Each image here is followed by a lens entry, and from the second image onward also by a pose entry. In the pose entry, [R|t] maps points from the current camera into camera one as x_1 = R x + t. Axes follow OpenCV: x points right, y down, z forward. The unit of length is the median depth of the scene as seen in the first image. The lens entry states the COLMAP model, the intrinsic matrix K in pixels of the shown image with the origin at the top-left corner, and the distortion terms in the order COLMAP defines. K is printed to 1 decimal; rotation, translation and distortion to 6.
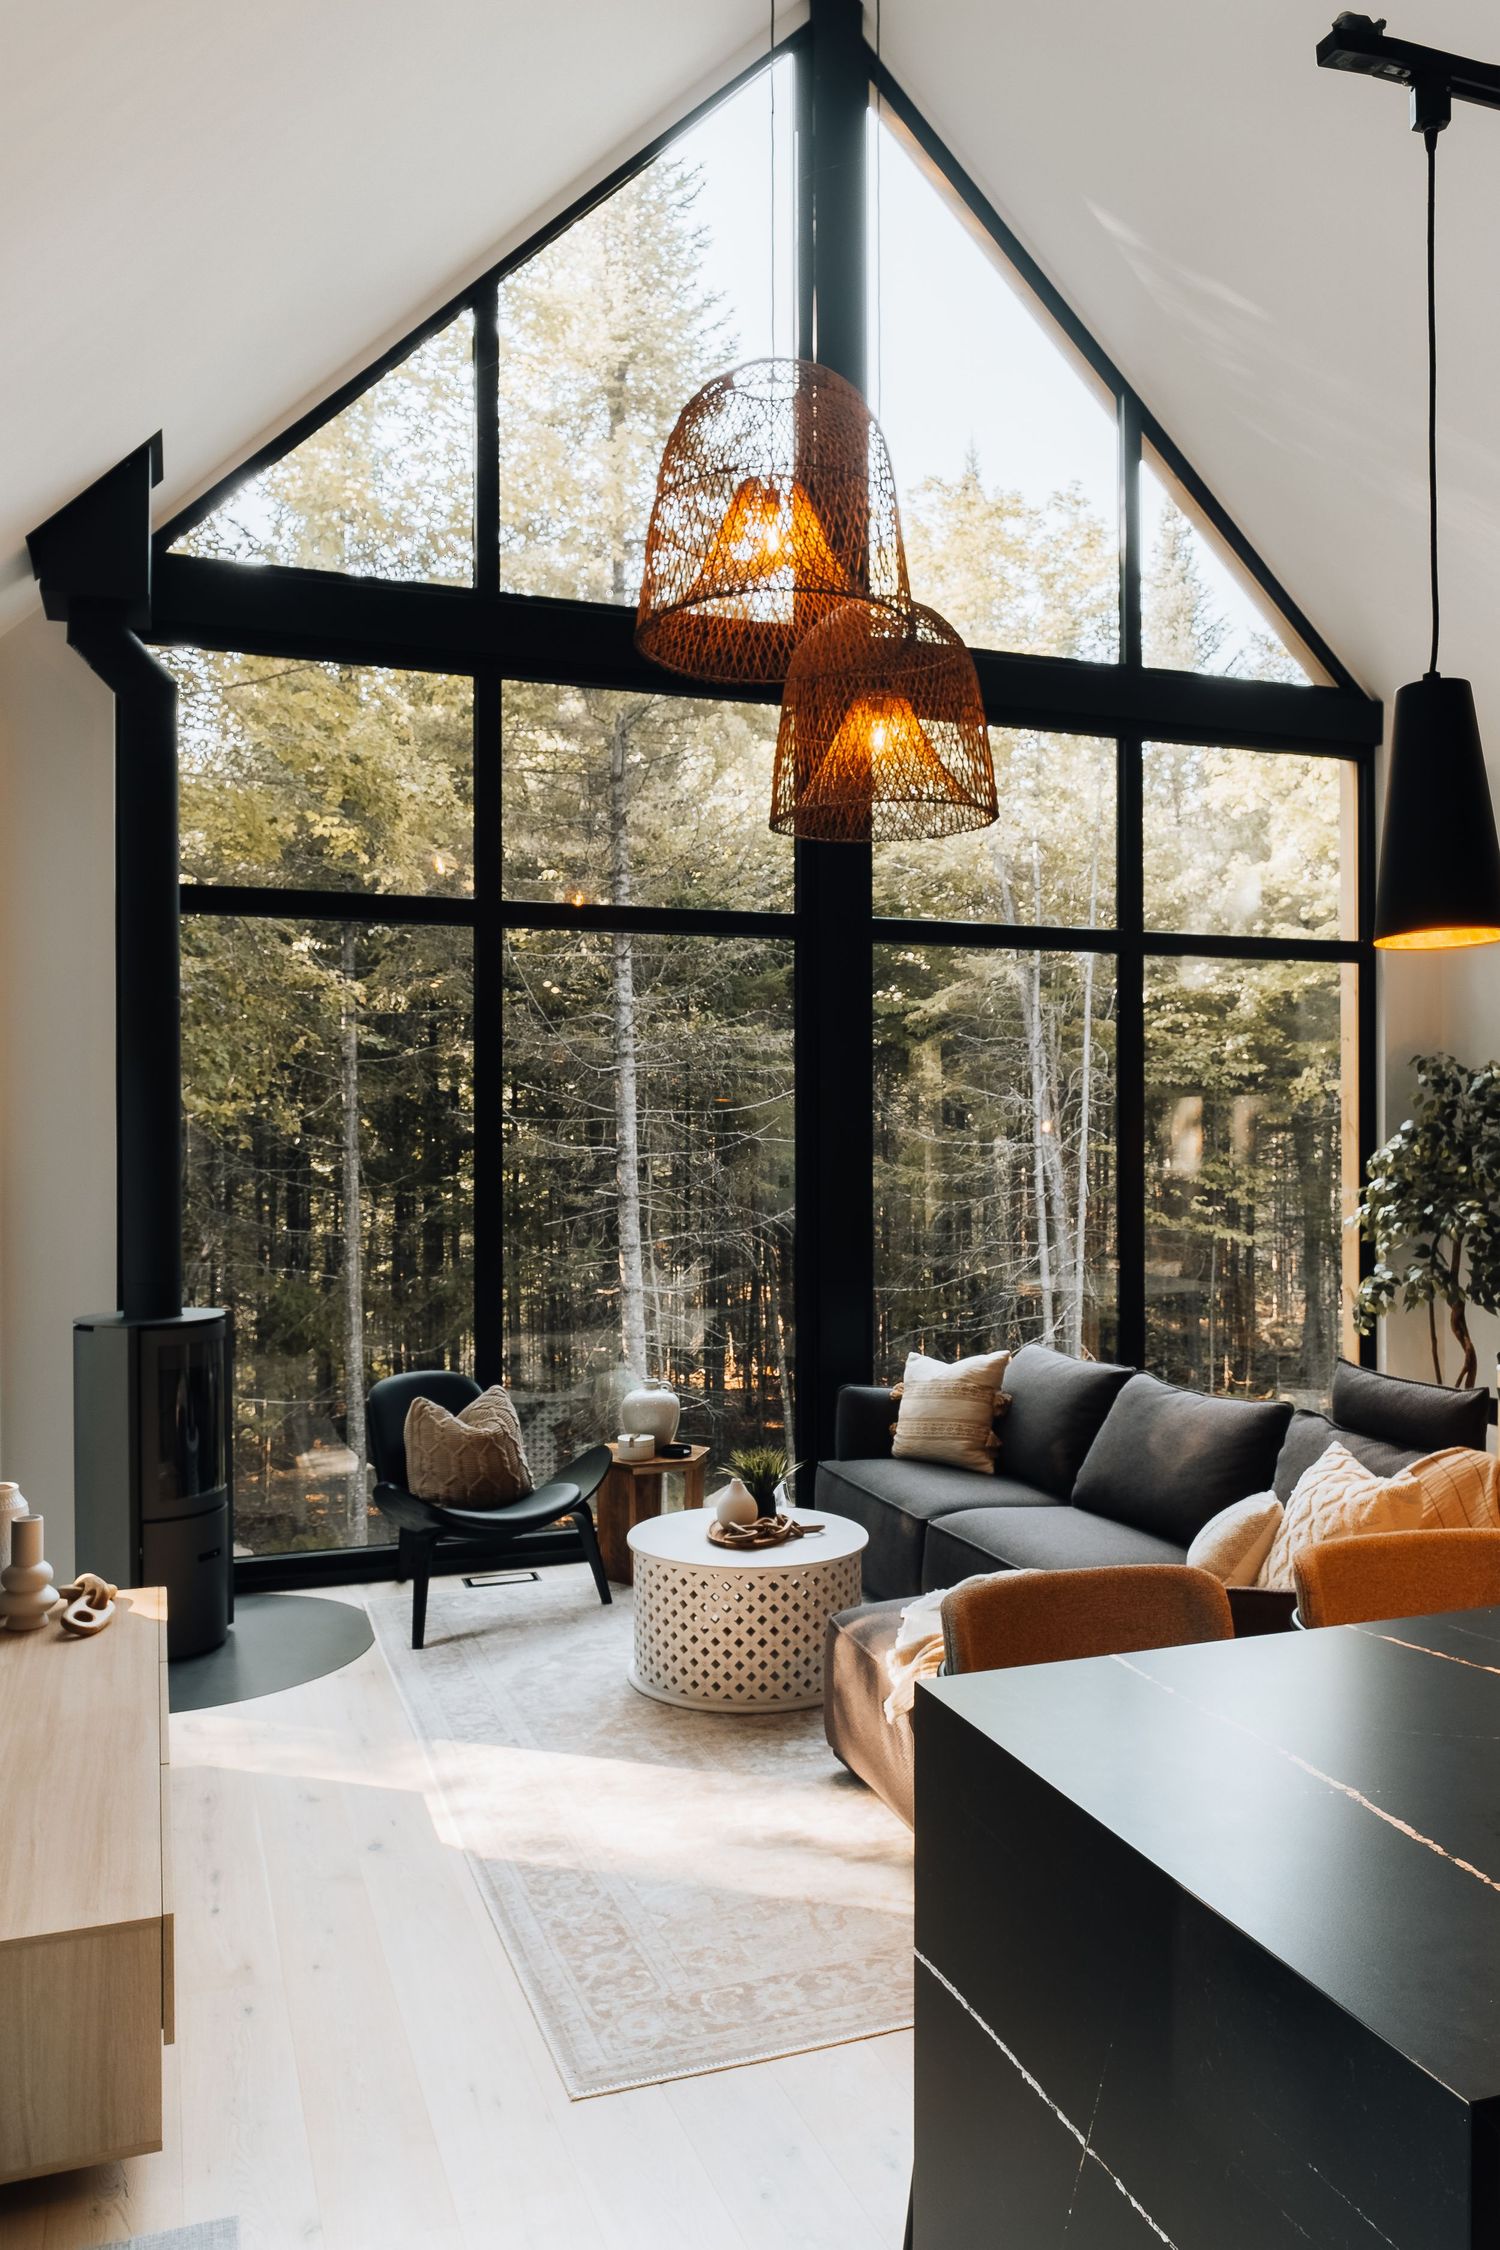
lens RADIAL K [[1607.5, 0, 749.9], [0, 1607.5, 1129.1], [0, 0, 1]] dist [0.004377, -0.029100]
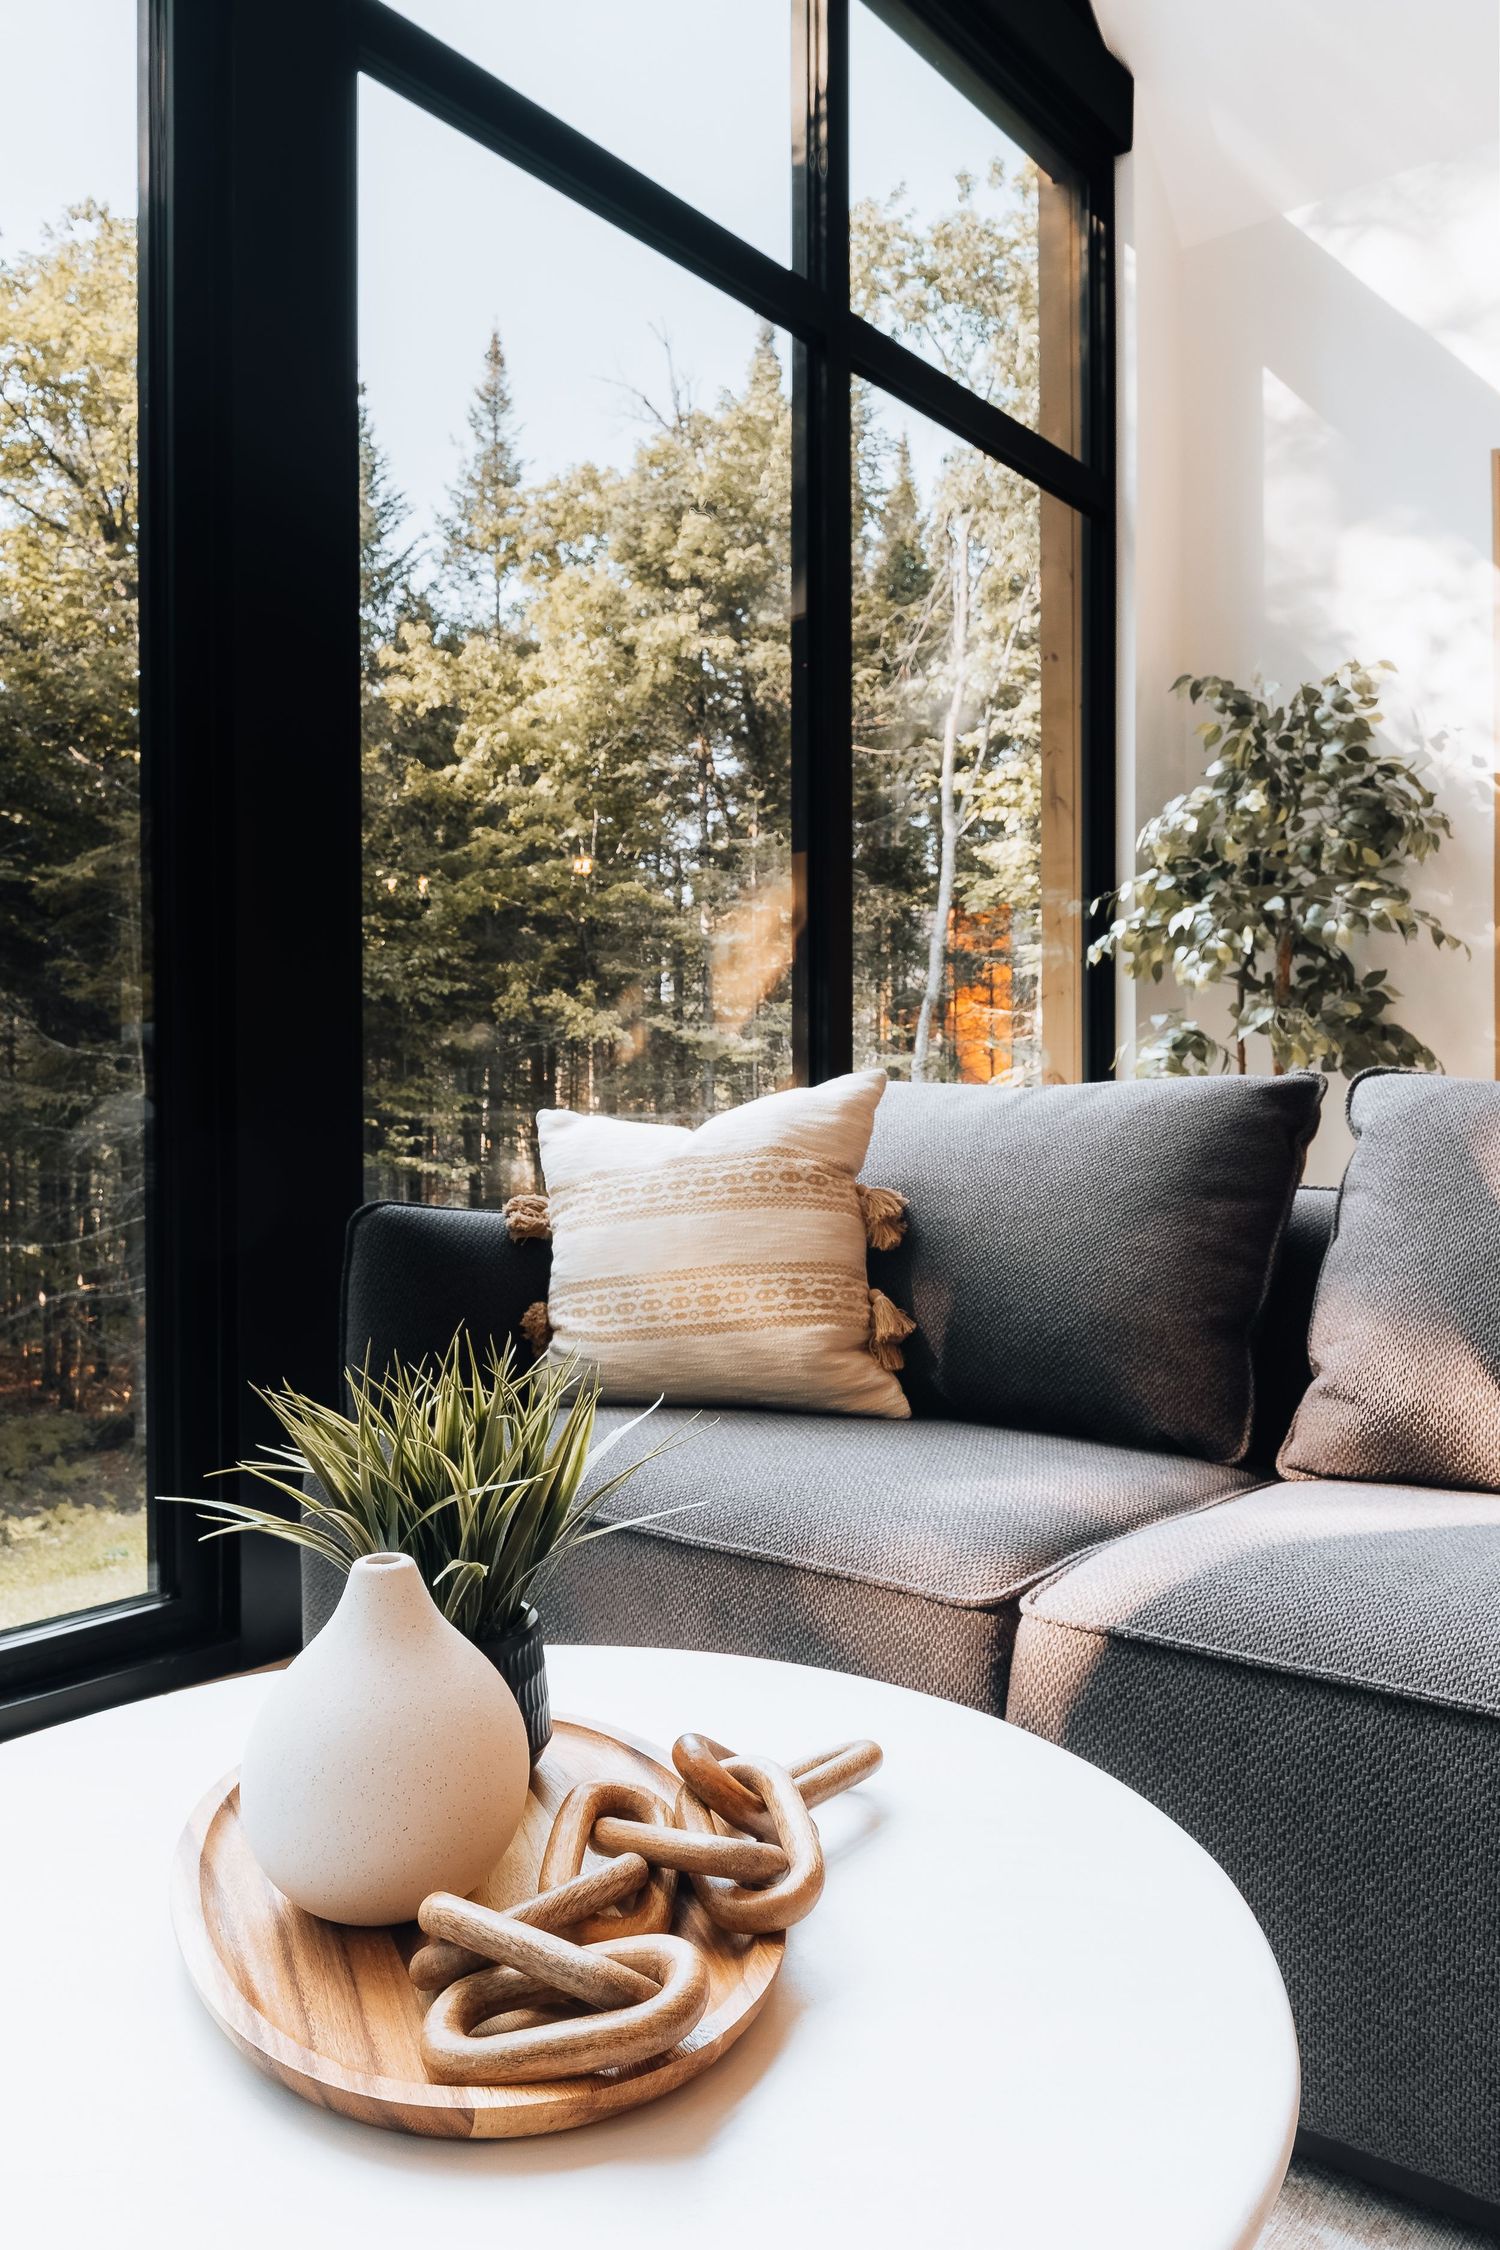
lens RADIAL K [[1607.5, 0, 747.8], [0, 1607.5, 1113.4], [0, 0, 1]] dist [0.004377, -0.029100]
pose [[0.852482, -0.001050, 0.522755, -0.049053], [0.000318, 0.999999, 0.001490, 0.142282], [-0.522756, -0.001104, 0.852482, 0.689619]]
